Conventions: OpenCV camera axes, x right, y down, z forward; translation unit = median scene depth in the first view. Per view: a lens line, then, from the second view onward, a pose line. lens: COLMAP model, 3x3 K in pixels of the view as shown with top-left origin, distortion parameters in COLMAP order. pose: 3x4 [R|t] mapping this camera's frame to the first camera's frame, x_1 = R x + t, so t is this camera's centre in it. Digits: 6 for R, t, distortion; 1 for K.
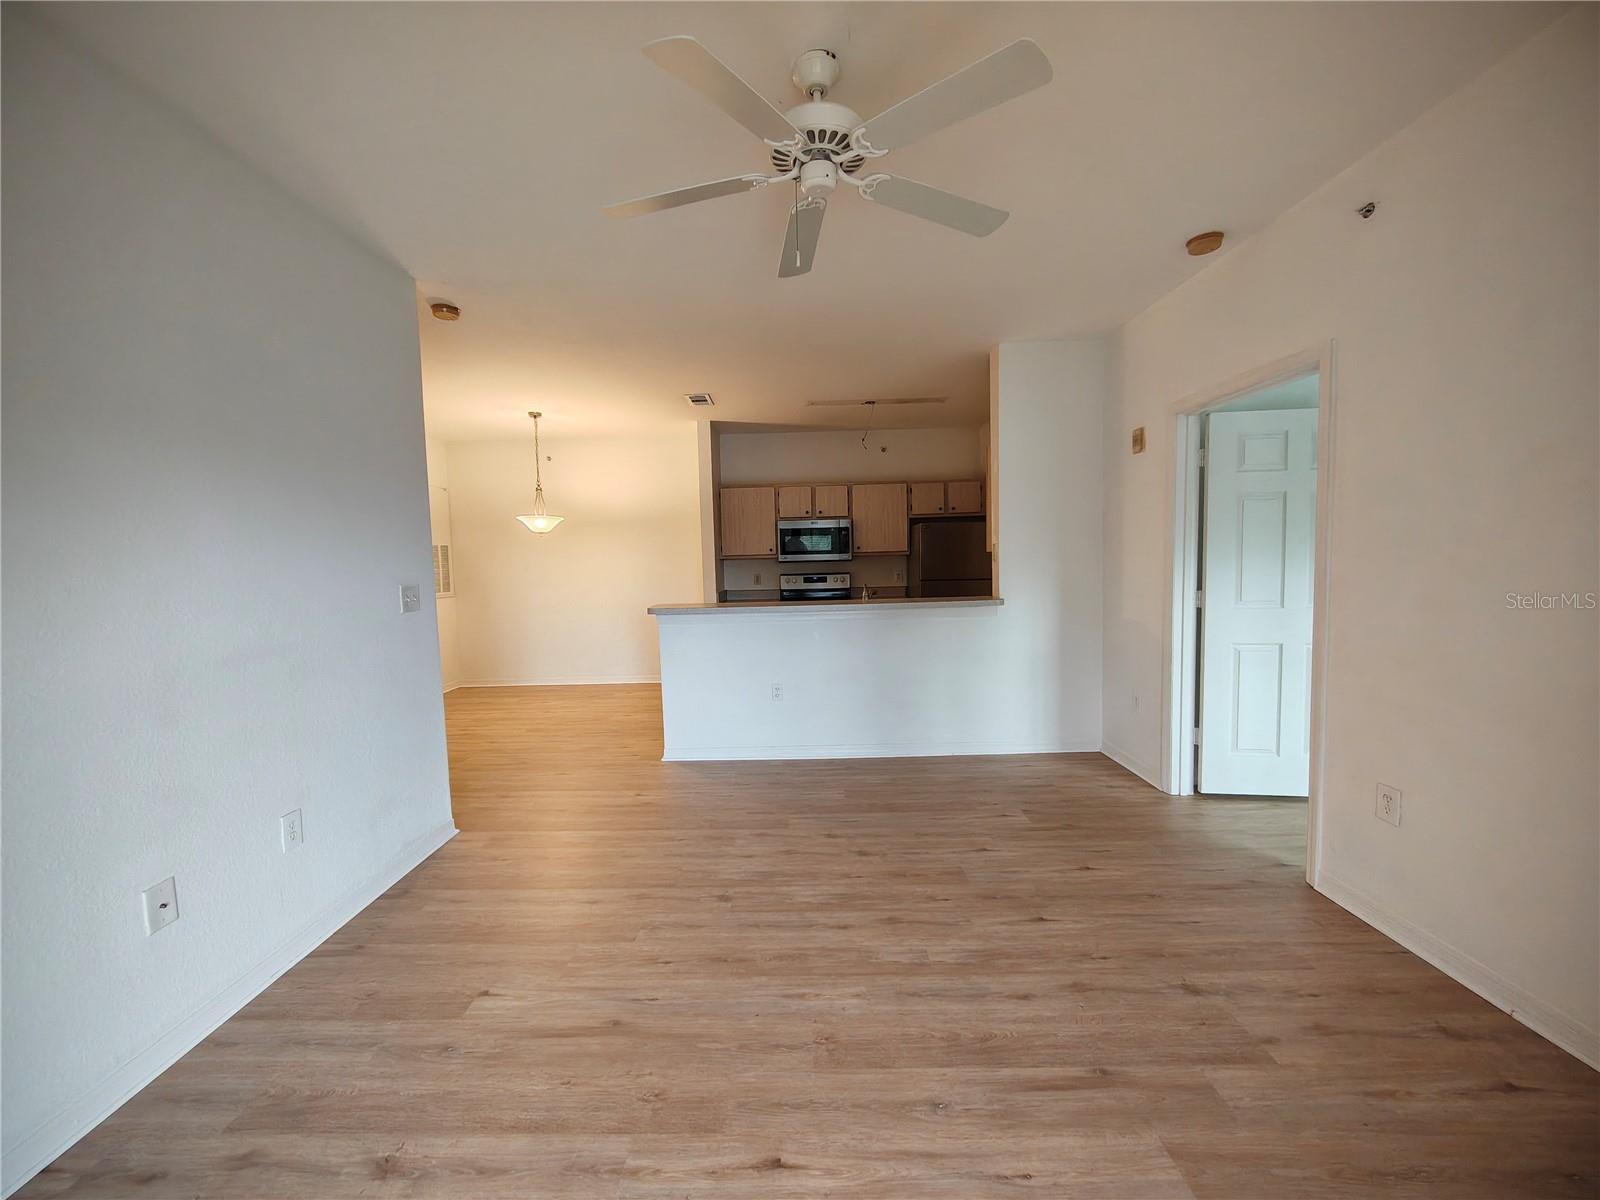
lens RADIAL K [[602.5, 0, 800.0], [0, 602.5, 600.0], [0, 0, 1]] dist [-0.001295, 0.000019]
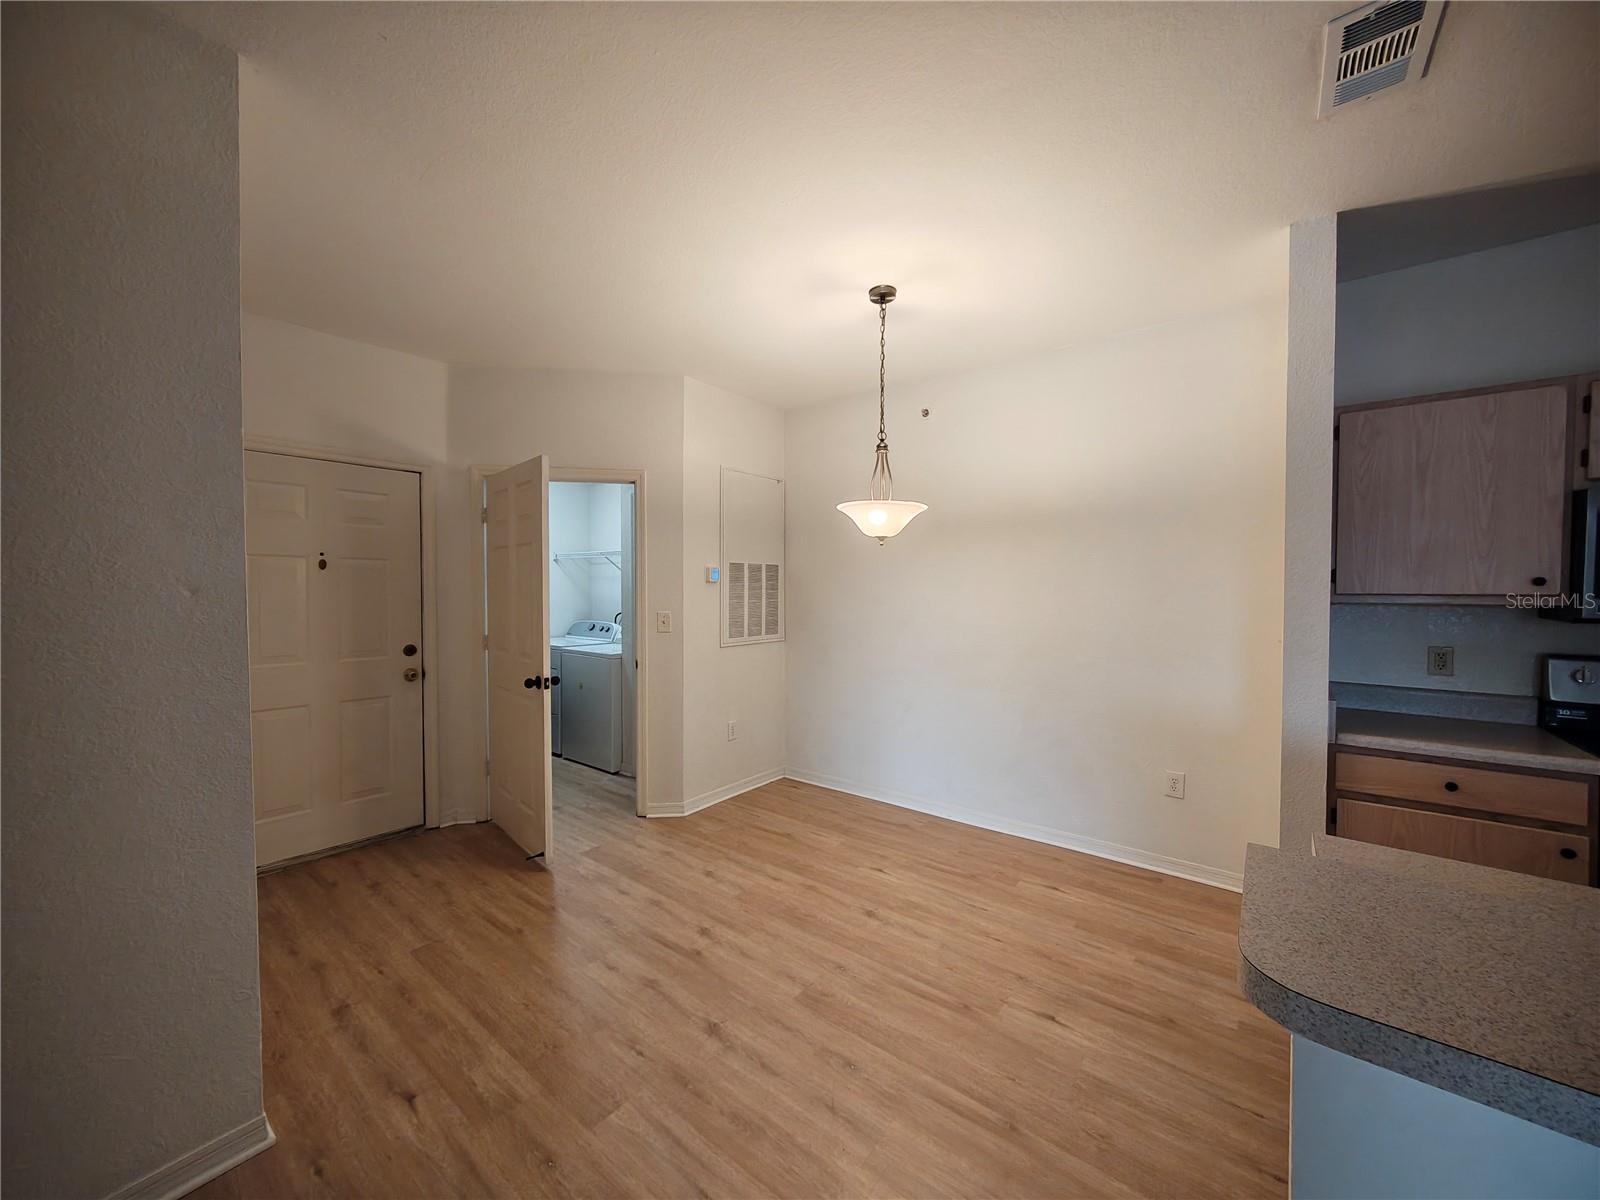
lens RADIAL K [[602.5, 0, 800.0], [0, 602.5, 600.0], [0, 0, 1]] dist [-0.001295, 0.000019]
pose [[0.789606, 0.037332, -0.612478, -0.158453], [-0.061409, 0.997944, -0.018341, -0.041905], [0.610534, 0.052094, 0.790275, 0.500556]]
